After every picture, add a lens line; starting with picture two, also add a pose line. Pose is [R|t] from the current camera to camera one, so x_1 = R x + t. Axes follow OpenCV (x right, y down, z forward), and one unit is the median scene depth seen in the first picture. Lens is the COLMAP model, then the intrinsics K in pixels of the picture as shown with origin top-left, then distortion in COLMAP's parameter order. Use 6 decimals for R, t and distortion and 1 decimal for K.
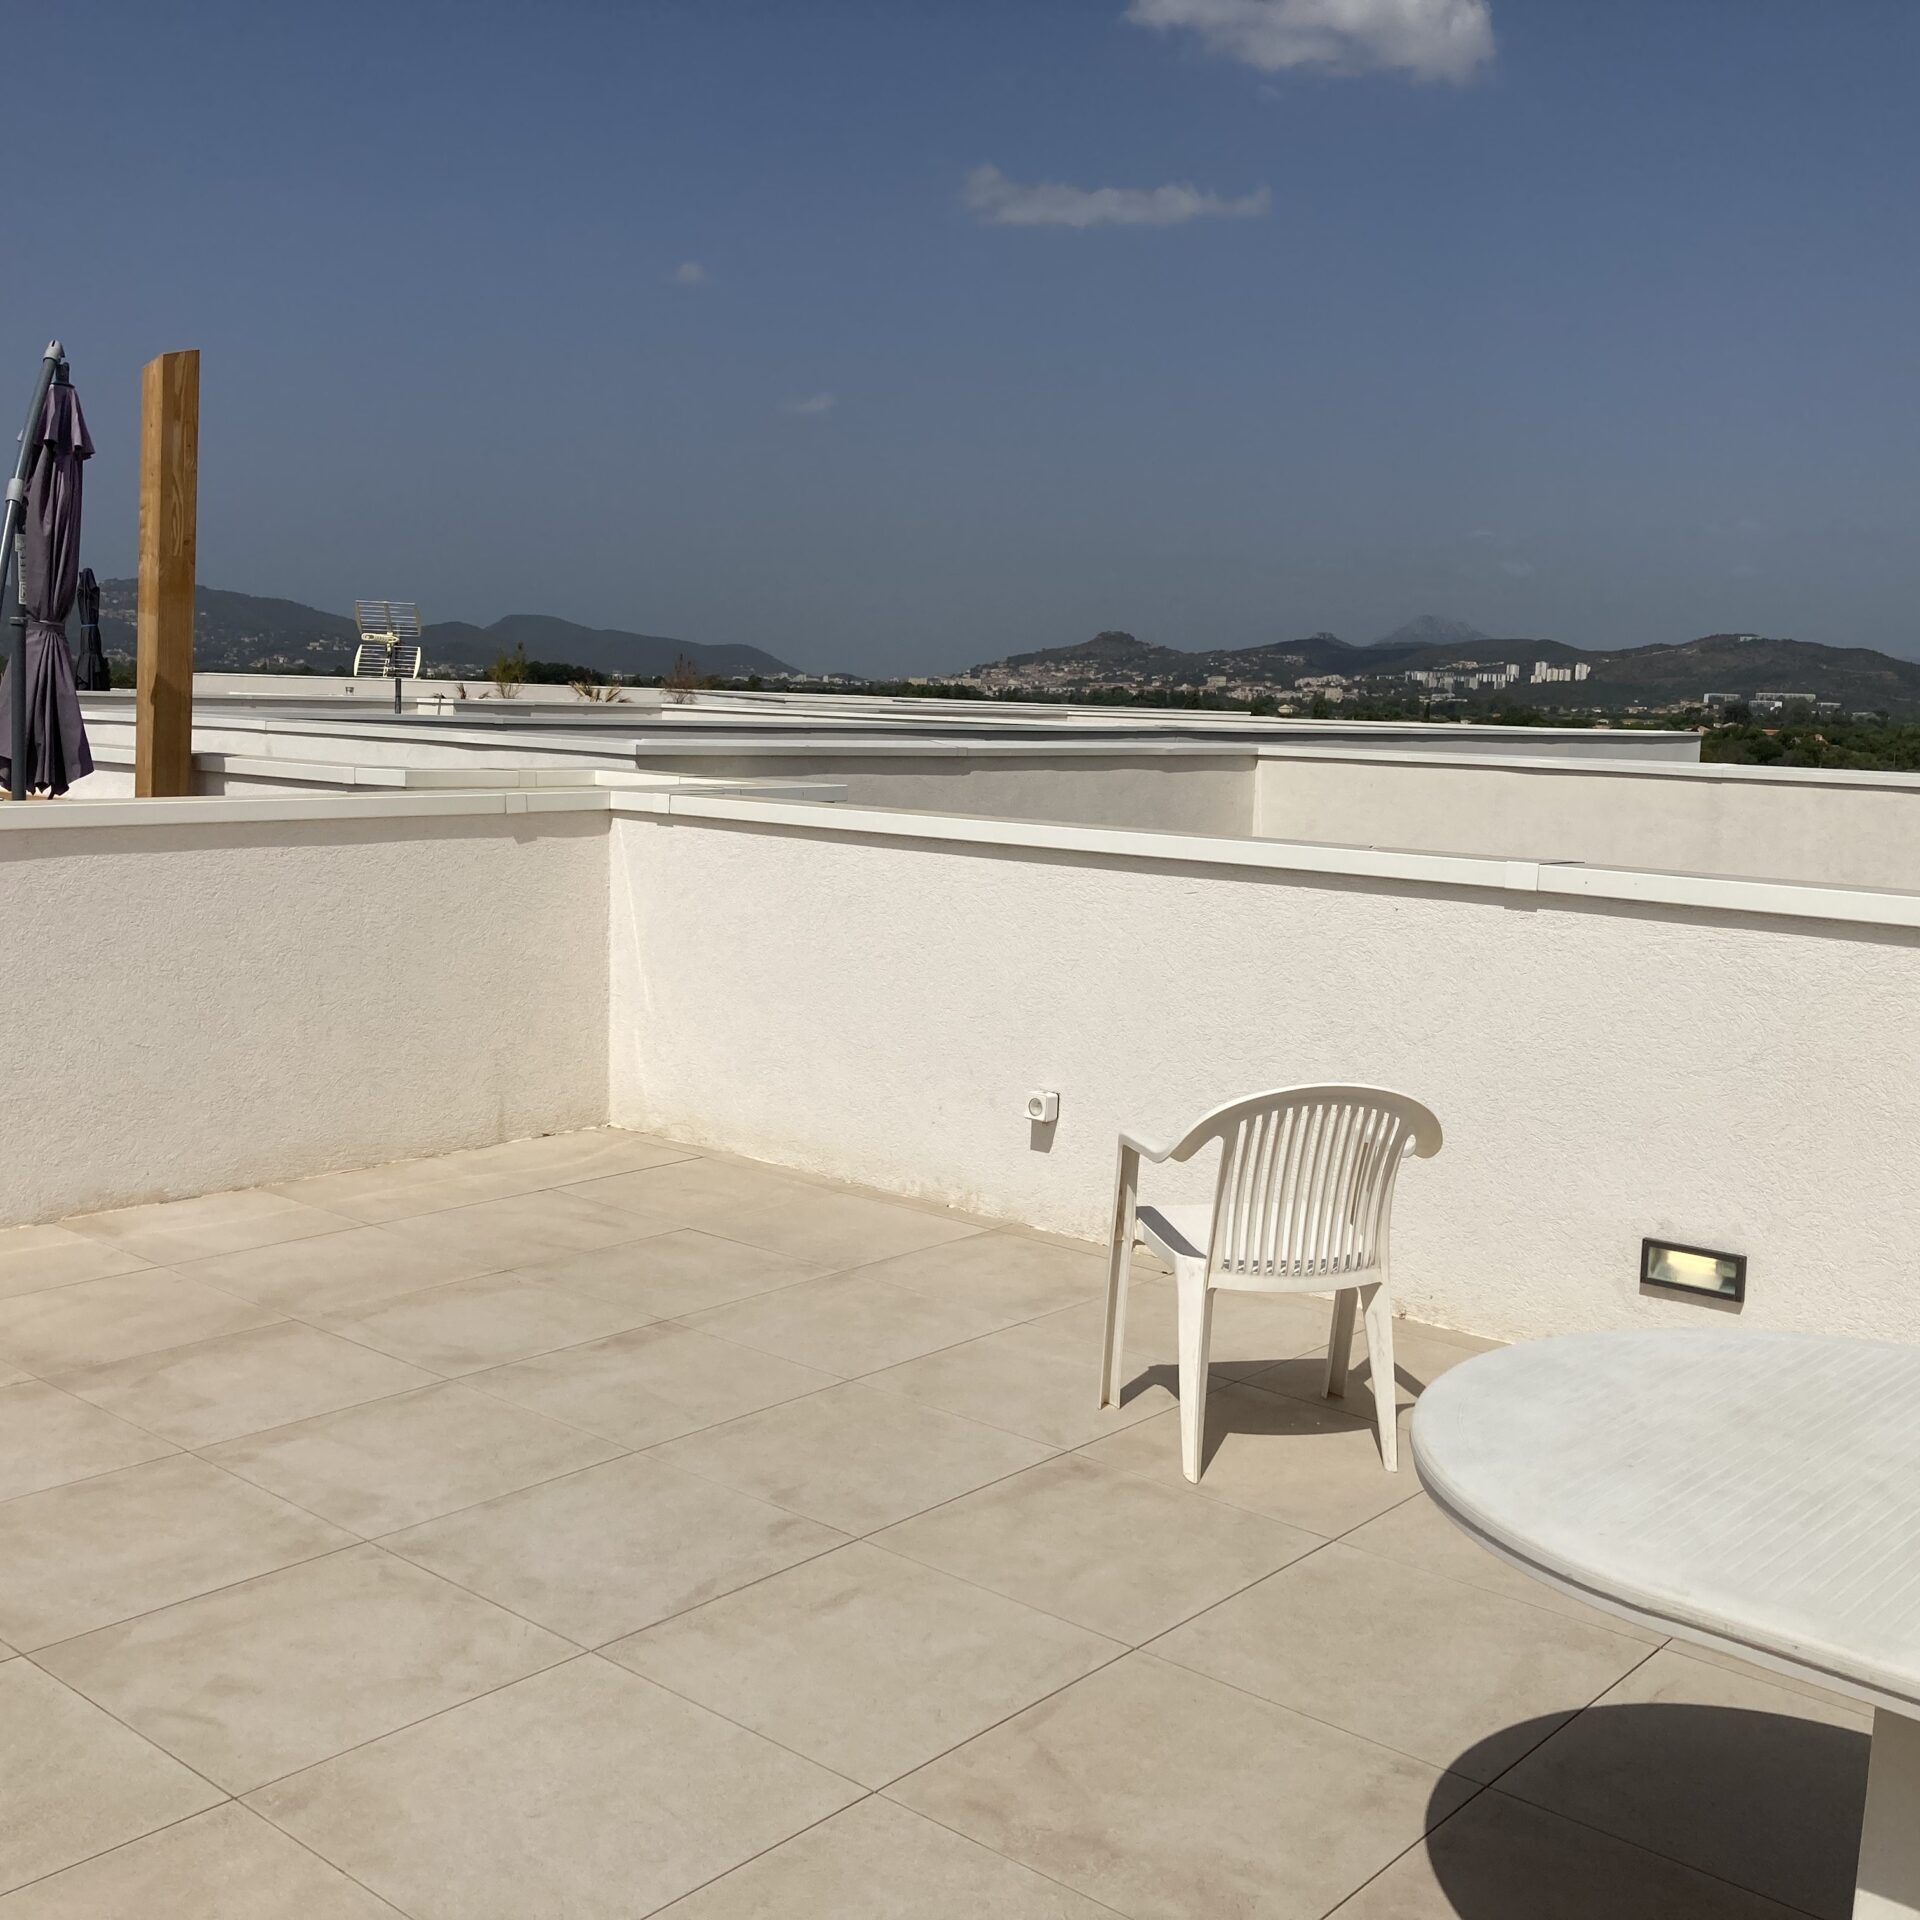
lens RADIAL K [[2088.9, 0, 960.0], [0, 2088.9, 960.0], [0, 0, 1]] dist [0.022946, 0.000000]
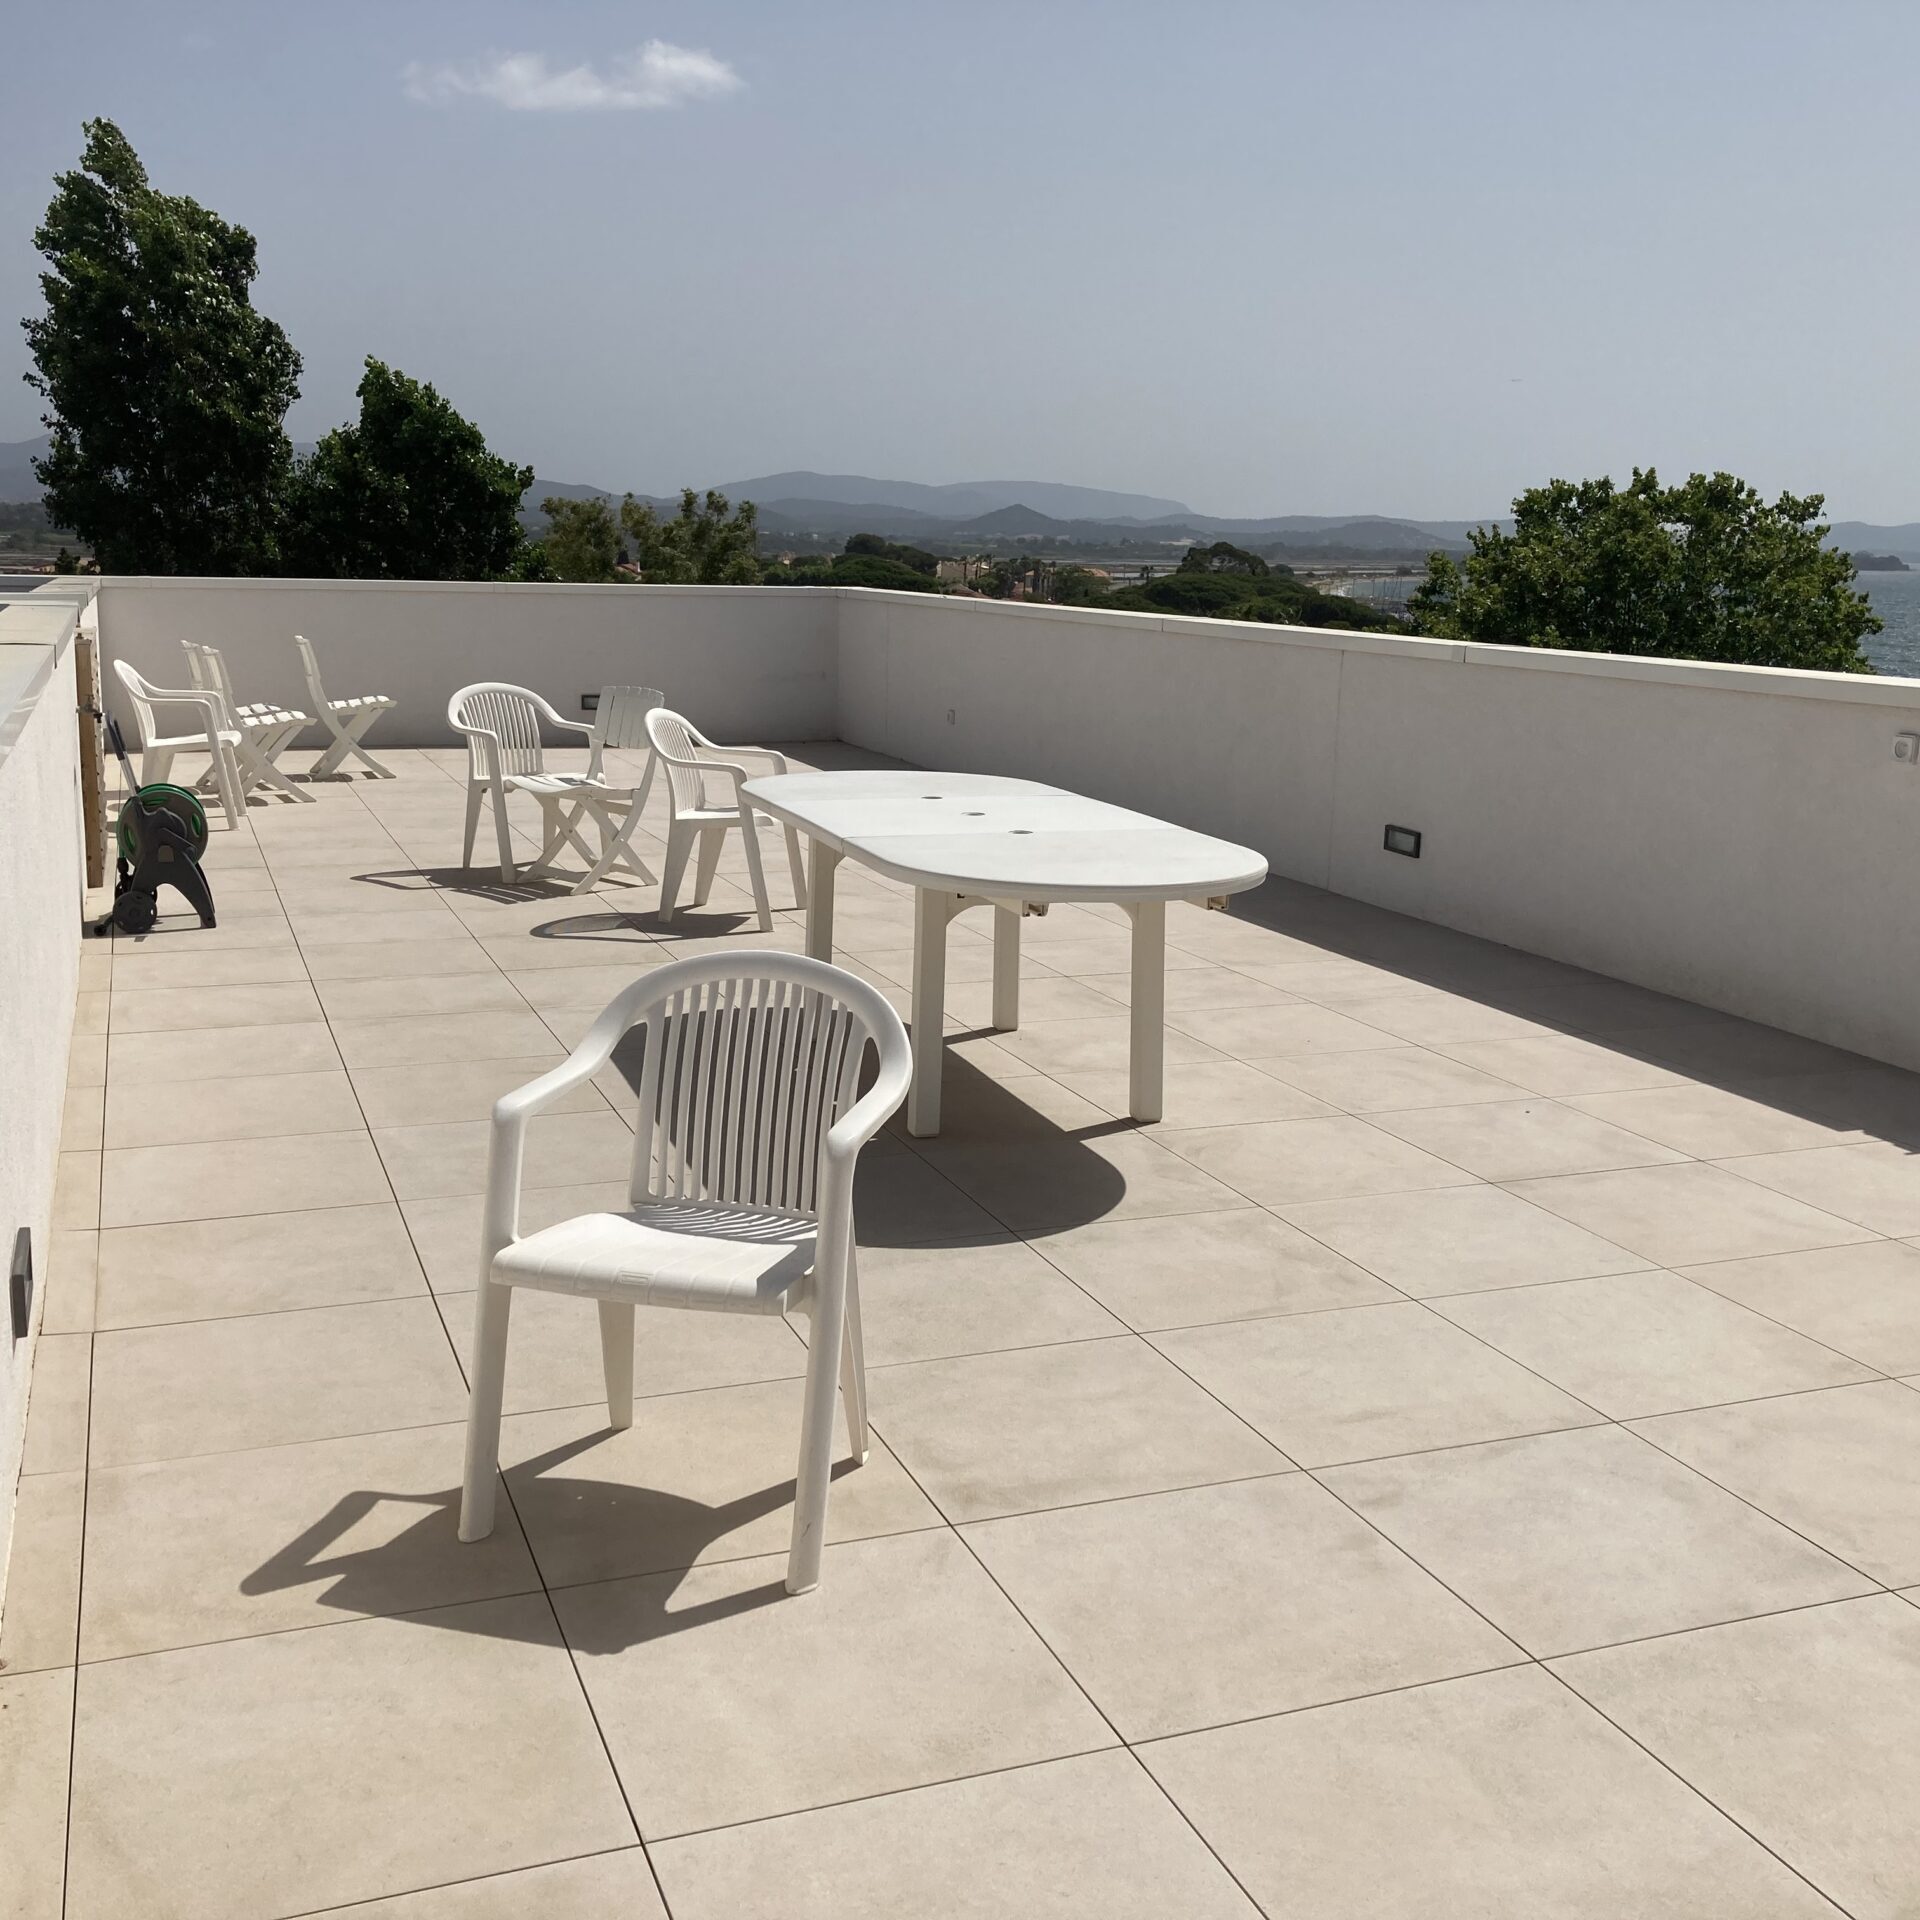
lens RADIAL K [[2088.9, 0, 959.5], [0, 2088.9, 959.8], [0, 0, 1]] dist [0.022946, 0.000000]
pose [[-0.881957, -0.143704, 0.448888, -0.304147], [0.011938, 0.945271, 0.326069, -0.237168], [-0.471178, 0.292938, -0.831973, 1.840172]]
